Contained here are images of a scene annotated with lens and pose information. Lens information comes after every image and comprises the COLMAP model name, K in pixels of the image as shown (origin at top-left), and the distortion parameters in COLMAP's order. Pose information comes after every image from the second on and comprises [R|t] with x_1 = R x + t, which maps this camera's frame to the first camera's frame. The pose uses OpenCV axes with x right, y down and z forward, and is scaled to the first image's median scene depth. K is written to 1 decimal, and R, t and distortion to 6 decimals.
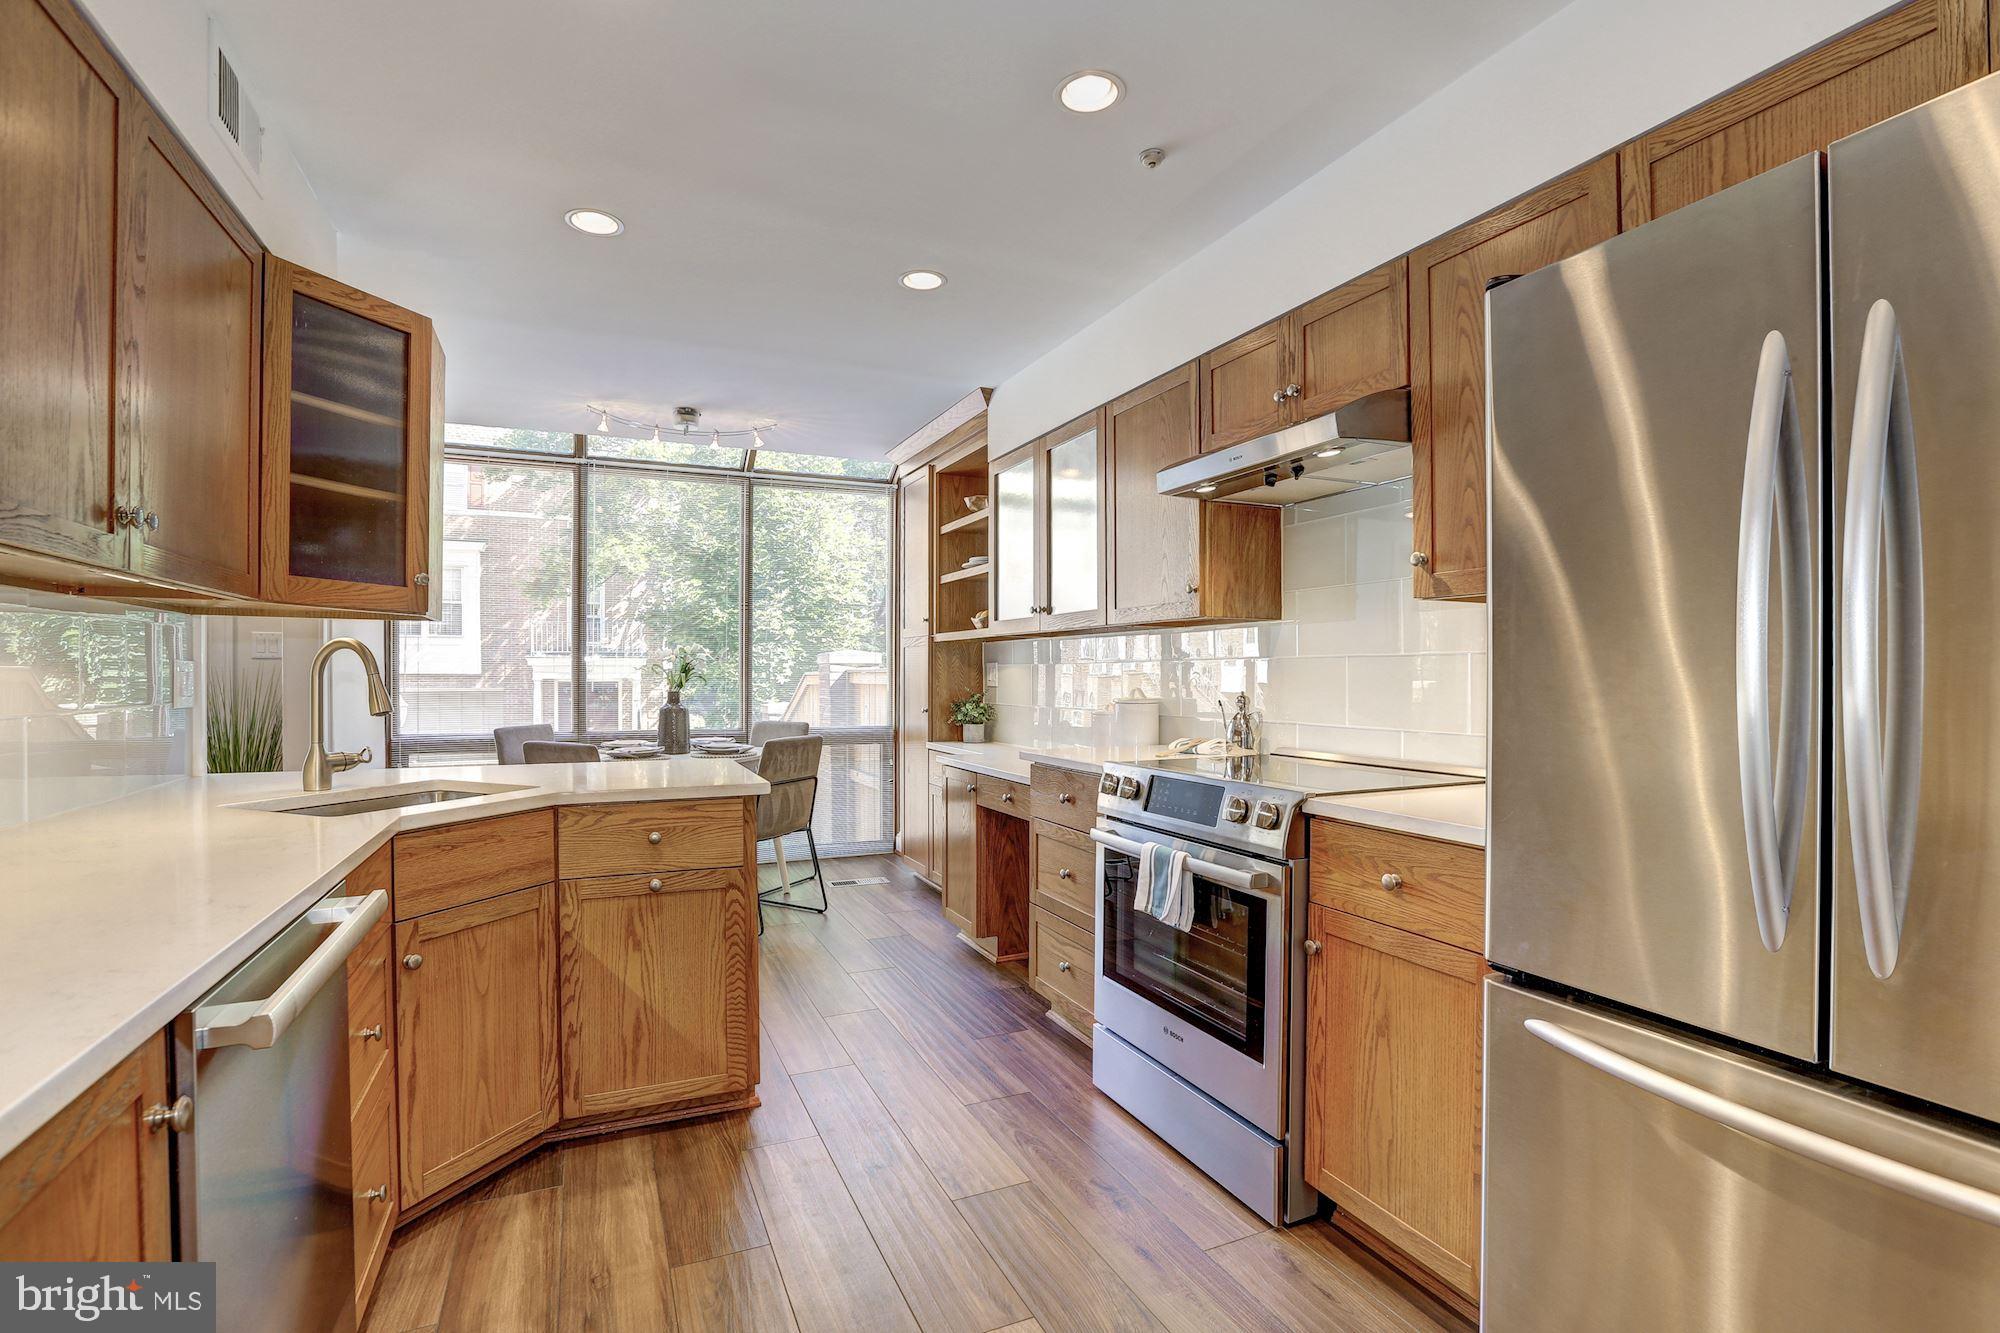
lens RADIAL K [[916.8, 0, 997.7], [0, 916.8, 658.0], [0, 0, 1]] dist [-0.048058, 0.019806]
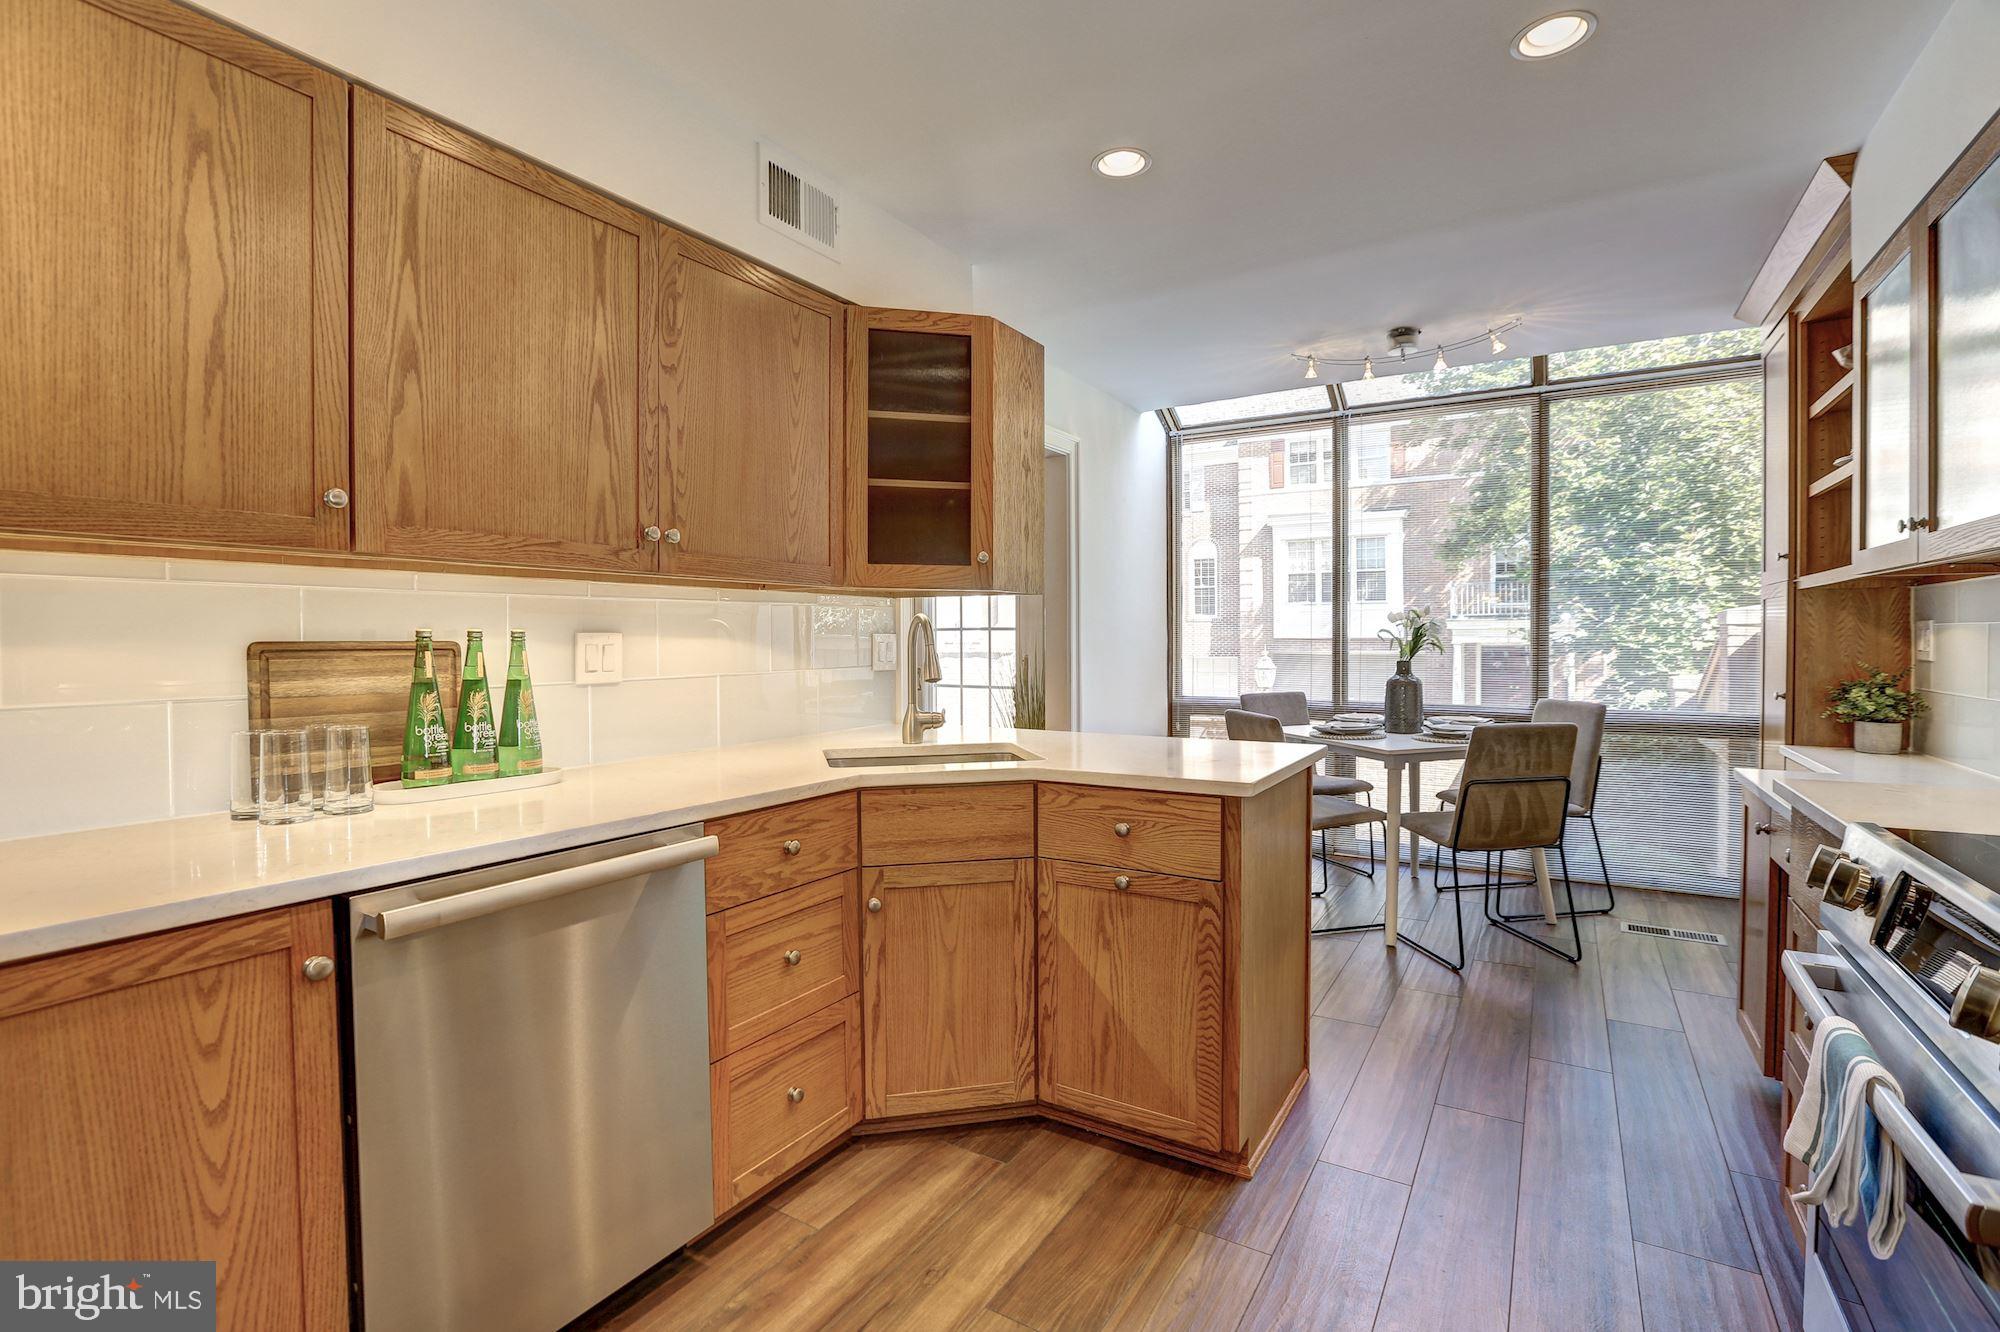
lens RADIAL K [[921.8, 0, 1048.7], [0, 921.8, 643.8], [0, 0, 1]] dist [-0.053473, 0.019537]
pose [[0.554340, 0.002236, -0.832288, 0.337360], [0.019800, 0.999678, 0.015873, 0.000026], [0.832055, -0.025278, 0.554117, 0.452032]]
